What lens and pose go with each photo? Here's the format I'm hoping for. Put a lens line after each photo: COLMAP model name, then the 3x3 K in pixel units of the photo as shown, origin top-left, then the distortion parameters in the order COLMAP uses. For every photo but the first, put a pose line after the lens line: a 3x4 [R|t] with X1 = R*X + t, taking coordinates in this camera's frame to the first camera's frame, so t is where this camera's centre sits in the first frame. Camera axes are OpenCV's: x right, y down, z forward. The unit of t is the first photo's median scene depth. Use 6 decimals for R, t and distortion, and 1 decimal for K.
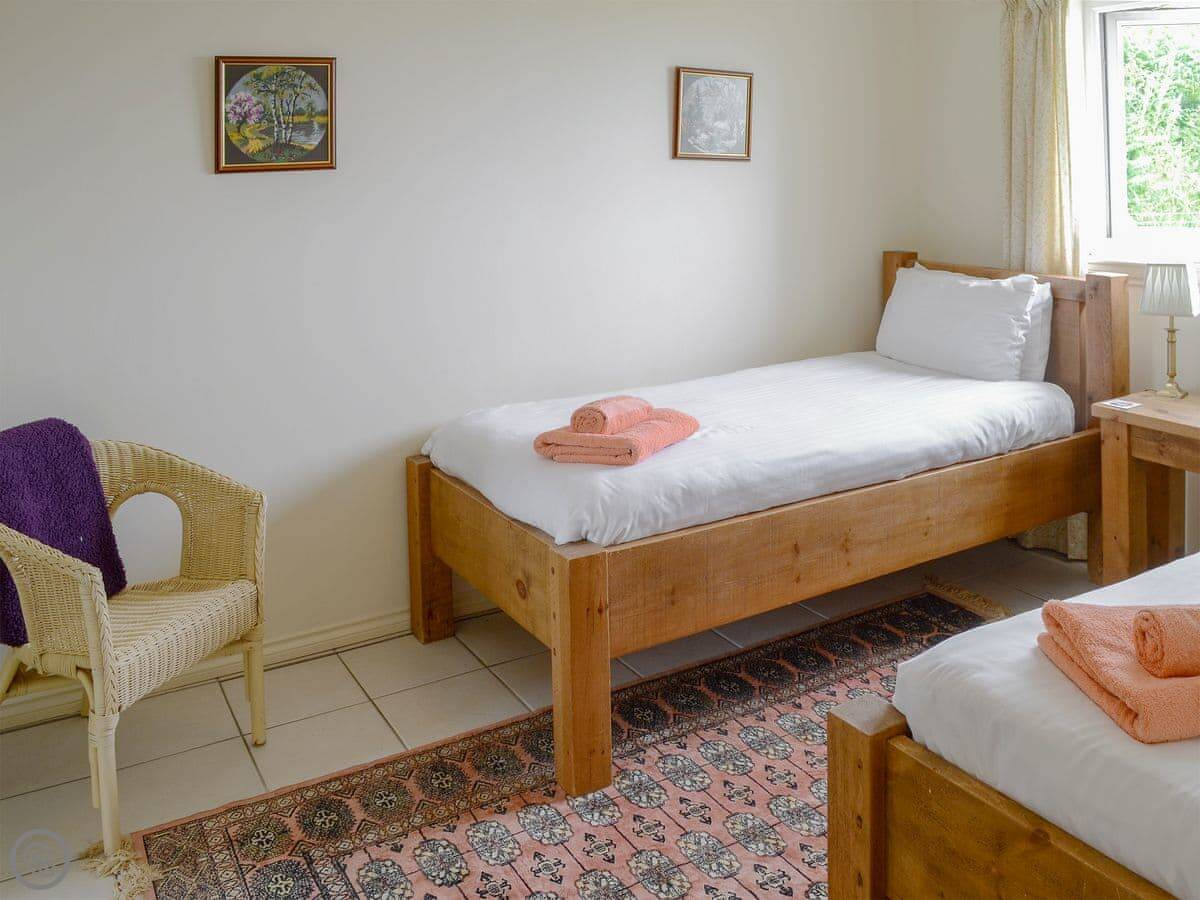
lens RADIAL K [[1190.3, 0, 572.7], [0, 1190.3, 475.8], [0, 0, 1]] dist [-0.068947, -0.010251]
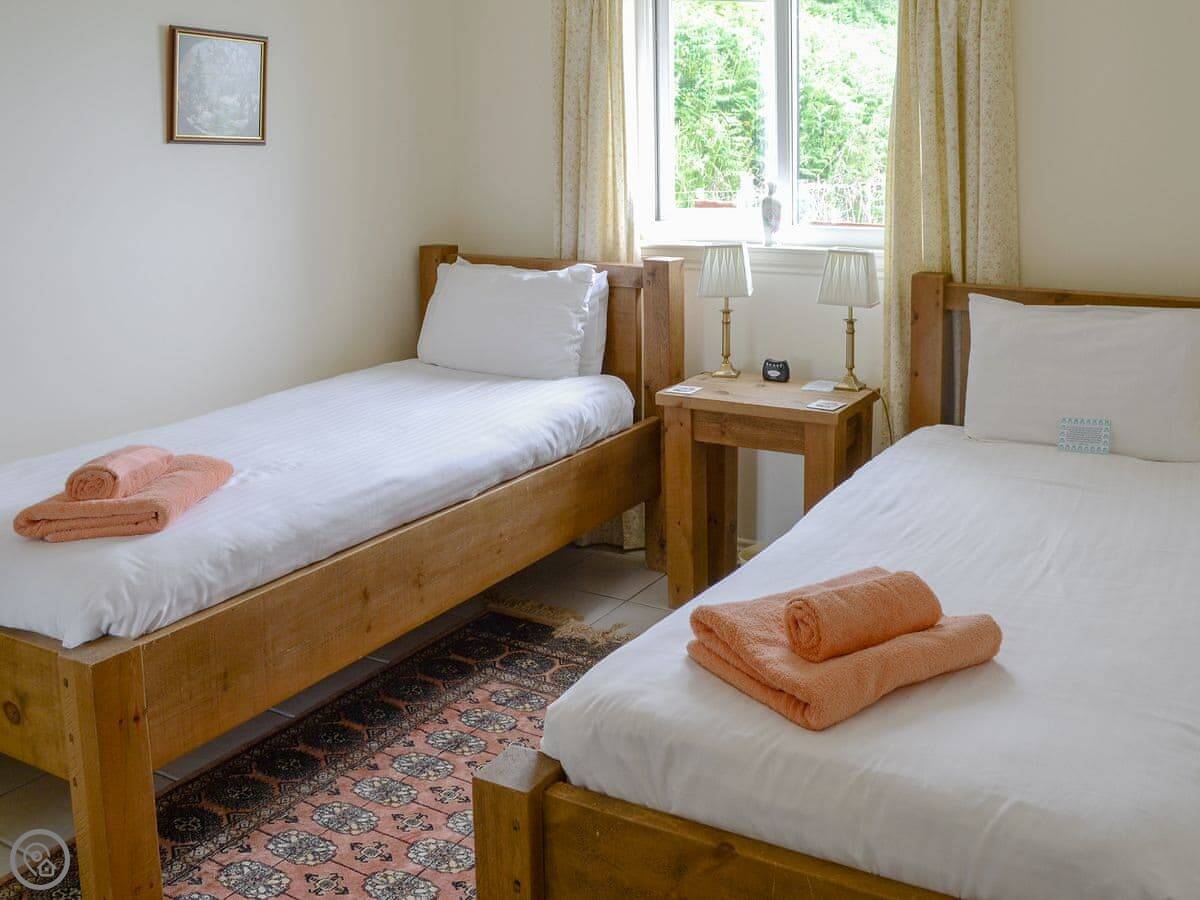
lens RADIAL K [[1190.3, 0, 572.7], [0, 1190.3, 475.8], [0, 0, 1]] dist [-0.068947, -0.010251]
pose [[0.826731, -0.144726, 0.543663, -0.150930], [0.137947, 0.988993, 0.053504, -0.052033], [-0.545423, 0.030763, 0.837596, 0.201658]]
